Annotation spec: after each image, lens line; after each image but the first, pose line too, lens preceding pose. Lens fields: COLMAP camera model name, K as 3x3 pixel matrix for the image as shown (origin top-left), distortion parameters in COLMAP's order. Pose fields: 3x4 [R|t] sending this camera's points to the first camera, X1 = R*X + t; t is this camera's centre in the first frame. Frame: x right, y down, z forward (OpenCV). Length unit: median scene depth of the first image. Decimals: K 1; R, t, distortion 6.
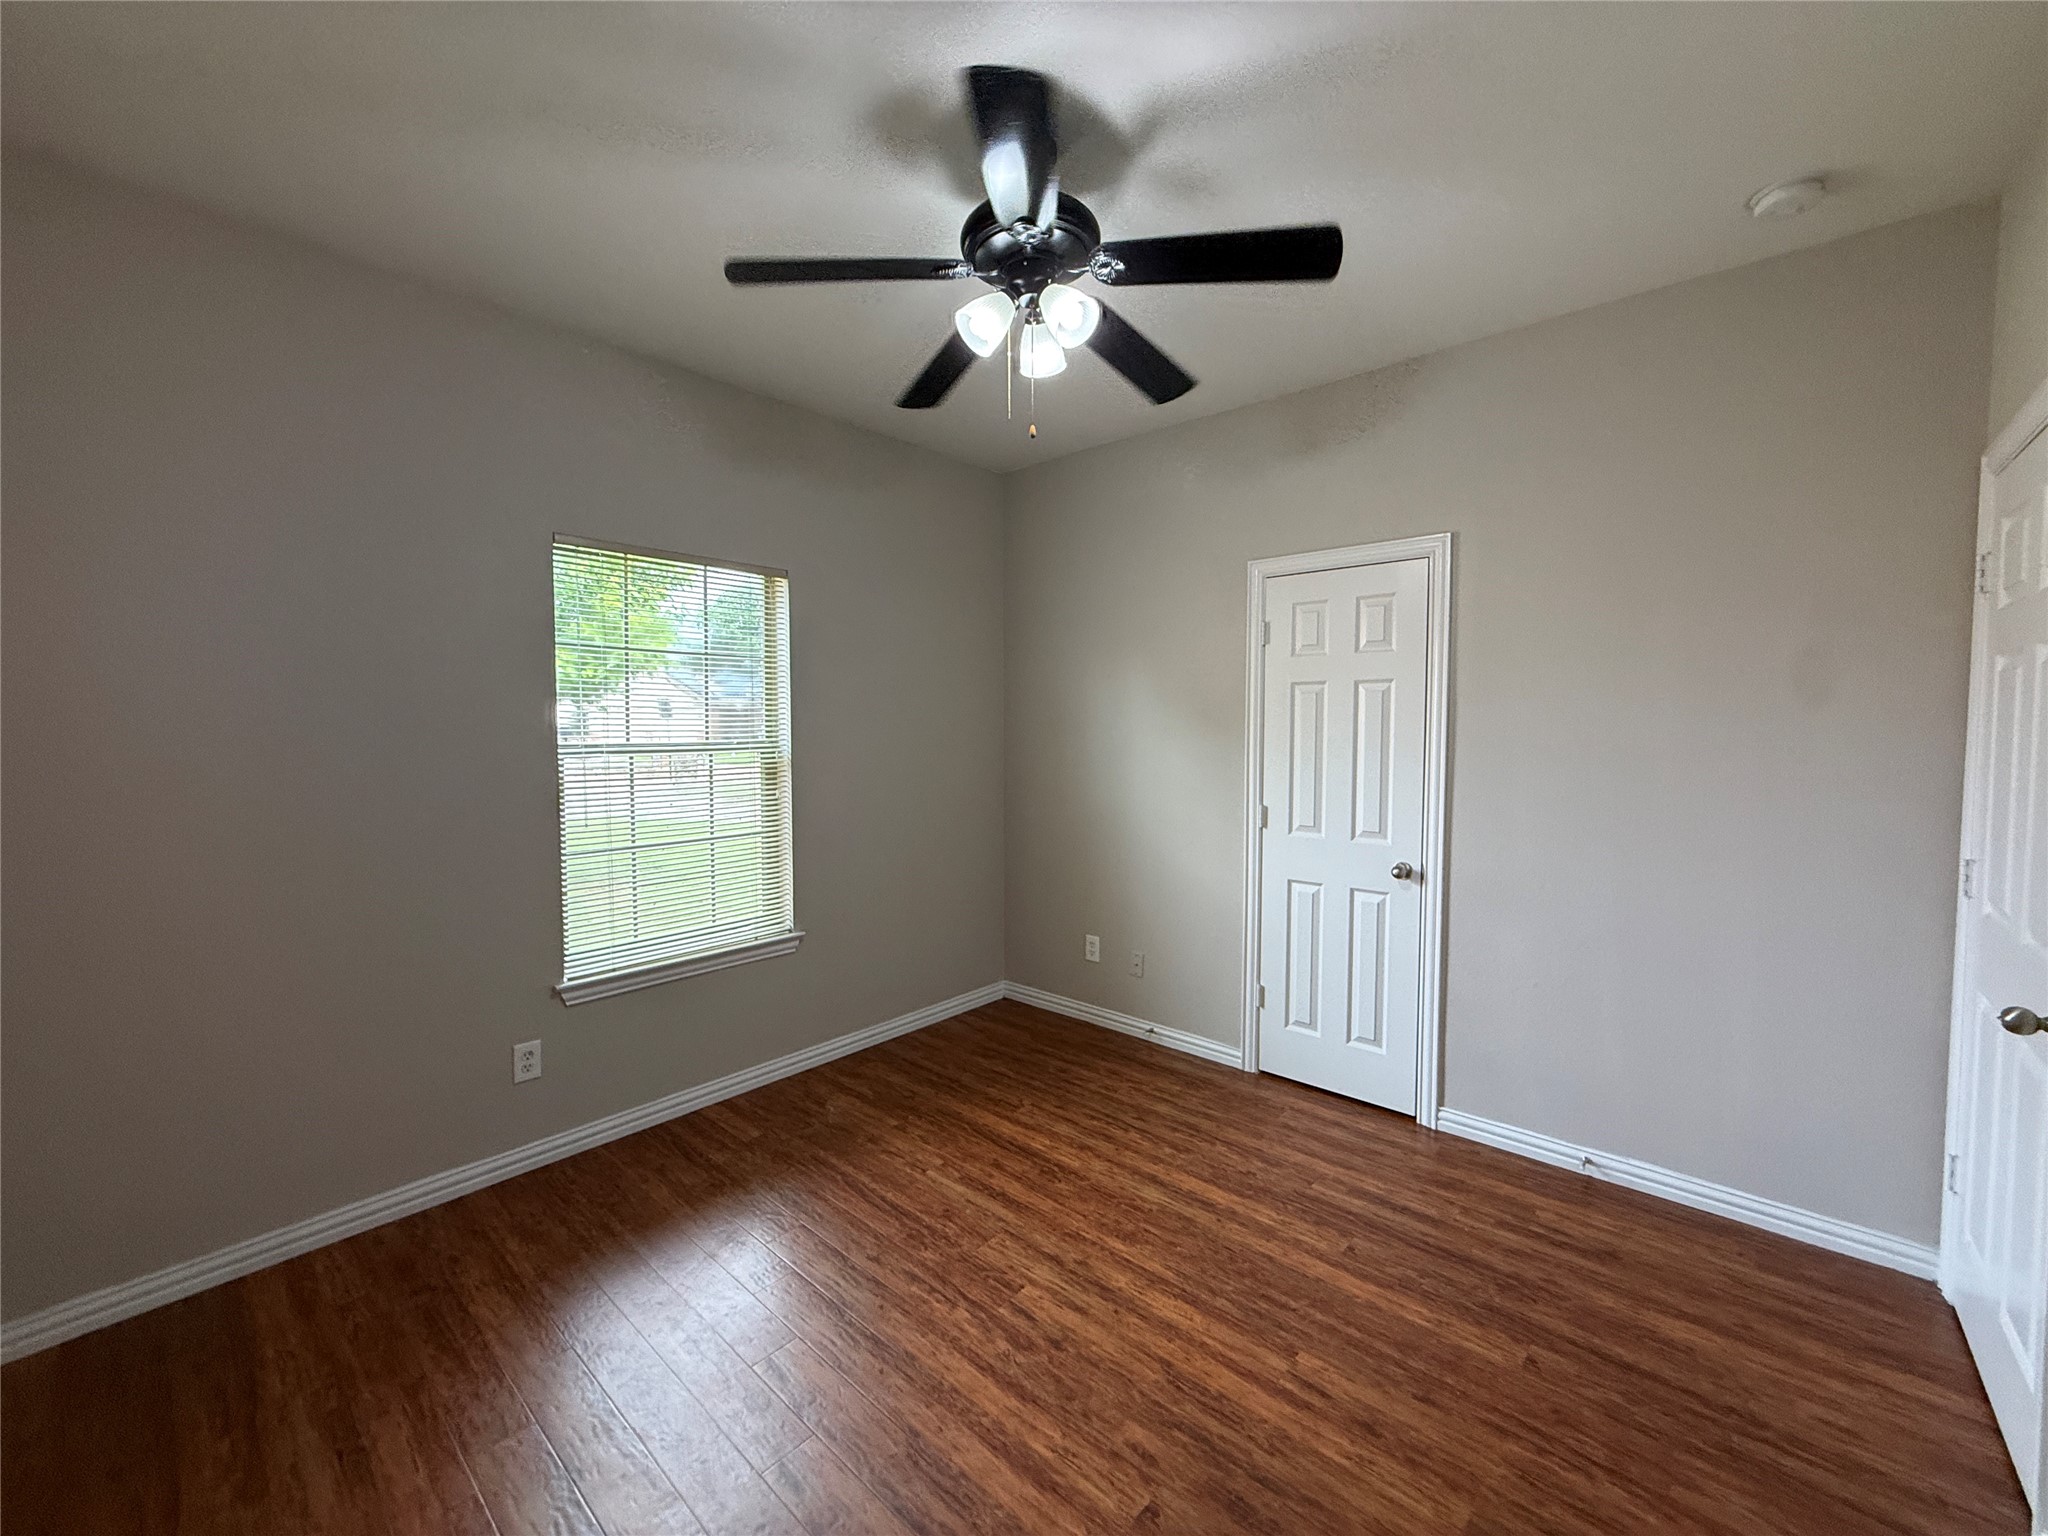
lens RADIAL K [[817.8, 0, 1033.0], [0, 817.8, 739.7], [0, 0, 1]] dist [-0.000785, 0.000535]
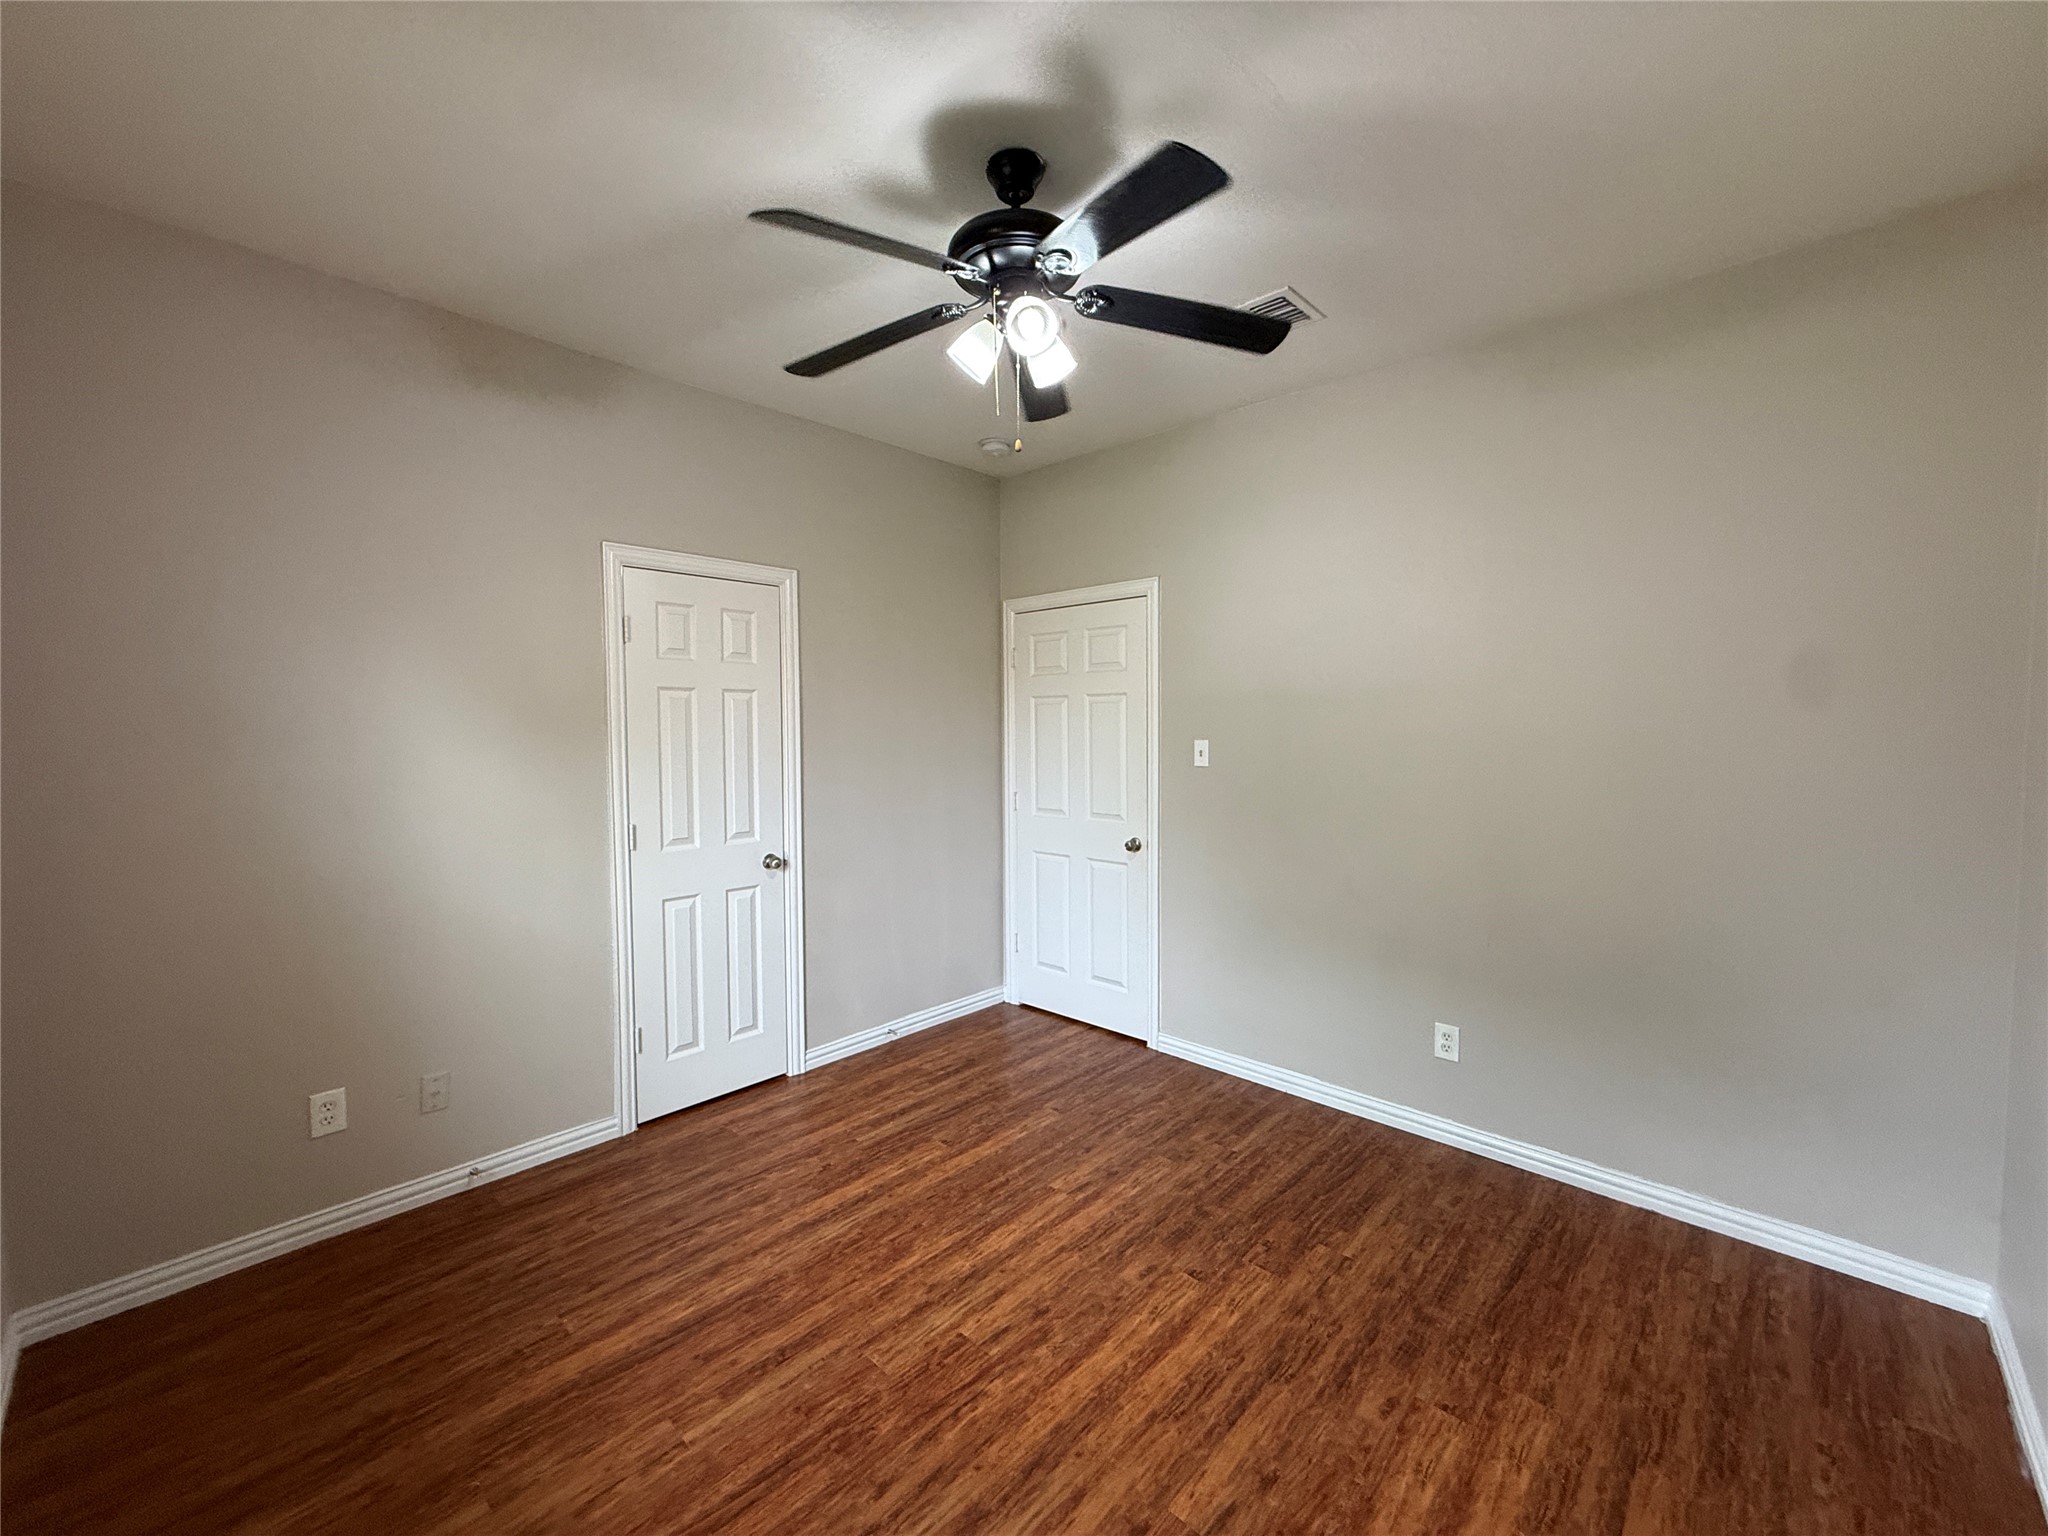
lens RADIAL K [[817.8, 0, 1011.8], [0, 817.8, 756.0], [0, 0, 1]] dist [-0.000785, 0.000535]
pose [[0.045966, -0.039894, 0.998146, -0.762471], [0.028611, 0.998845, 0.038604, -0.020971], [-0.998533, 0.026783, 0.047054, 0.732312]]
